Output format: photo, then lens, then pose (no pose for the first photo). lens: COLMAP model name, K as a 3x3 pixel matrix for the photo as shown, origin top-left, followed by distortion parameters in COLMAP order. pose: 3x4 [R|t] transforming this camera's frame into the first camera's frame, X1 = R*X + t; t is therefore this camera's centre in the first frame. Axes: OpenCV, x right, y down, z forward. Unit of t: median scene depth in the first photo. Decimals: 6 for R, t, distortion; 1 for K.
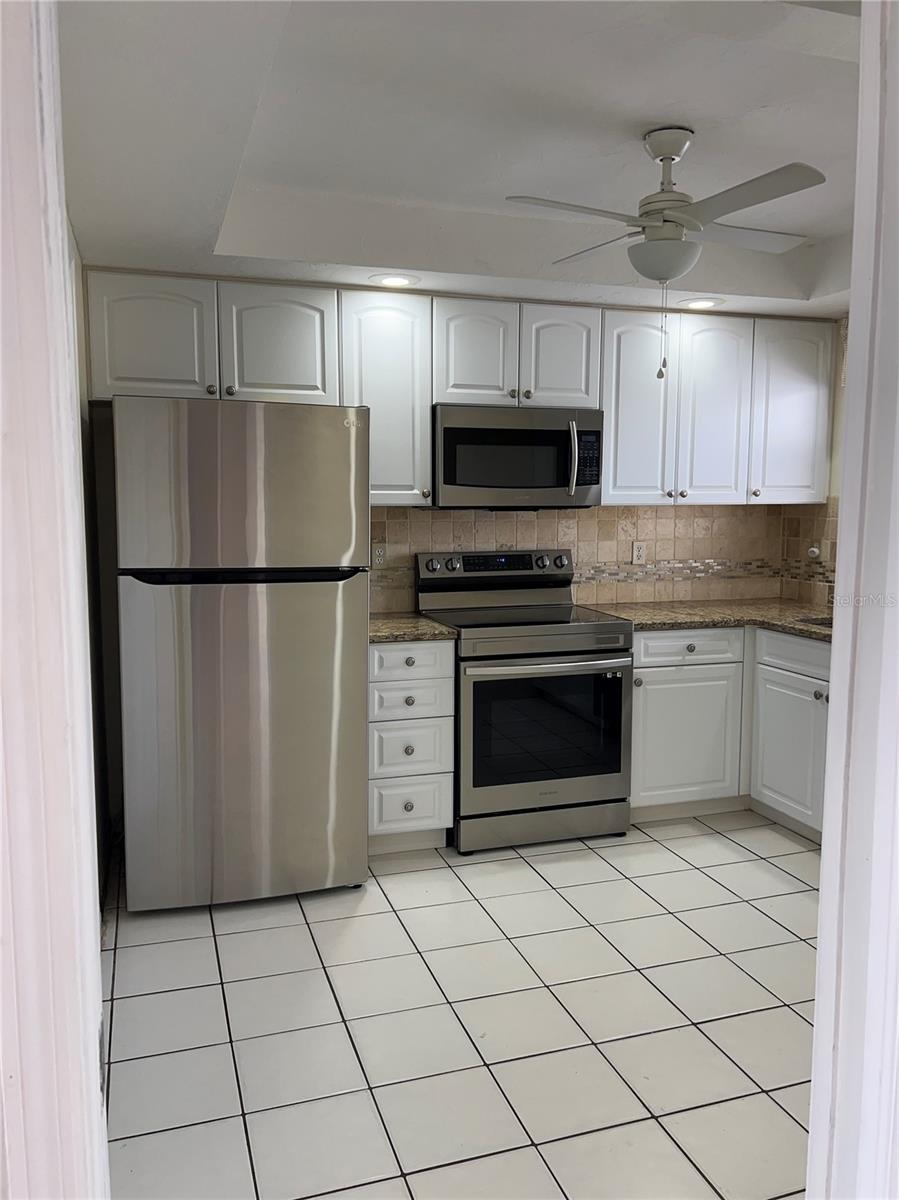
lens RADIAL K [[924.4, 0, 448.7], [0, 924.4, 597.6], [0, 0, 1]] dist [0.027701, 0.004322]
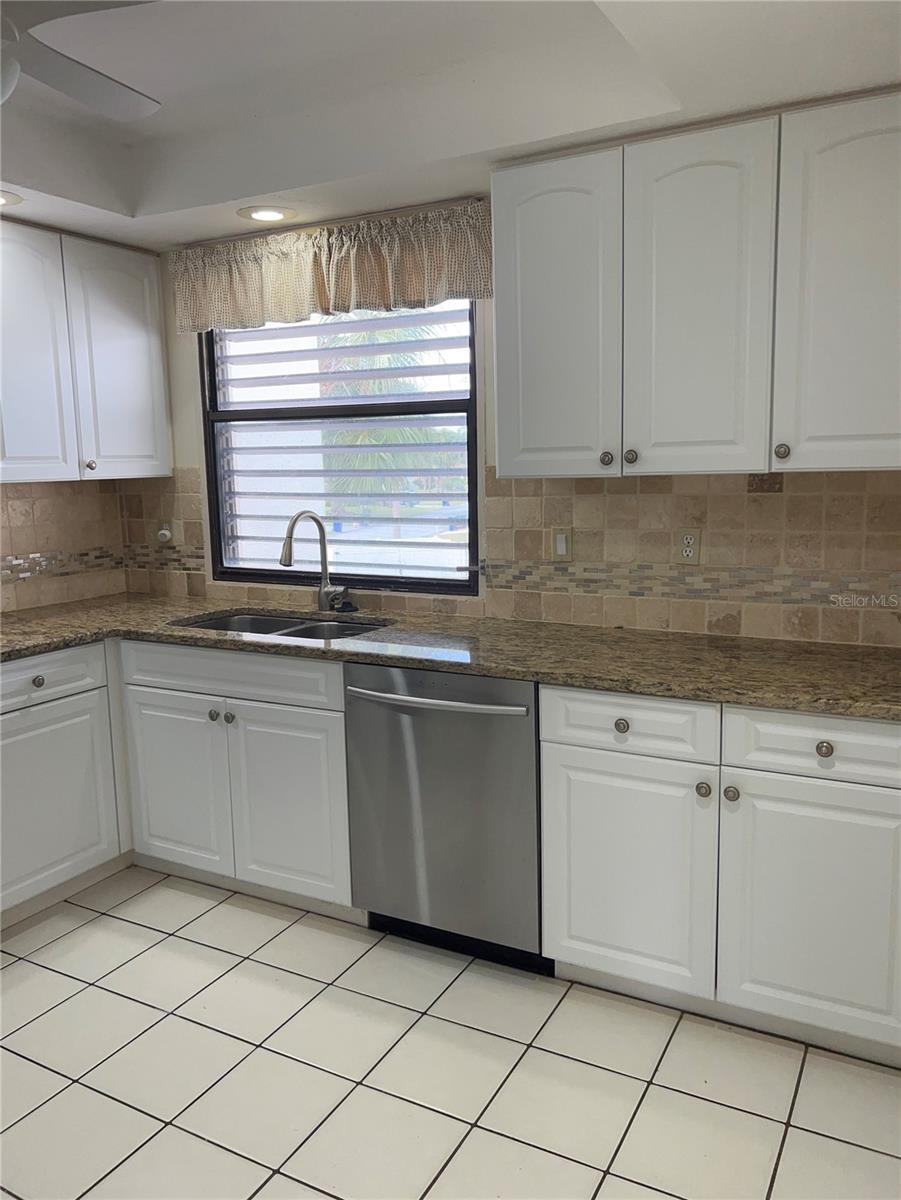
lens RADIAL K [[924.4, 0, 444.1], [0, 924.4, 600.5], [0, 0, 1]] dist [0.027701, 0.004322]
pose [[0.732614, -0.116265, 0.670641, 0.012188], [0.092522, 0.993168, 0.071108, -0.027196], [-0.674327, 0.009955, 0.738366, 0.219454]]
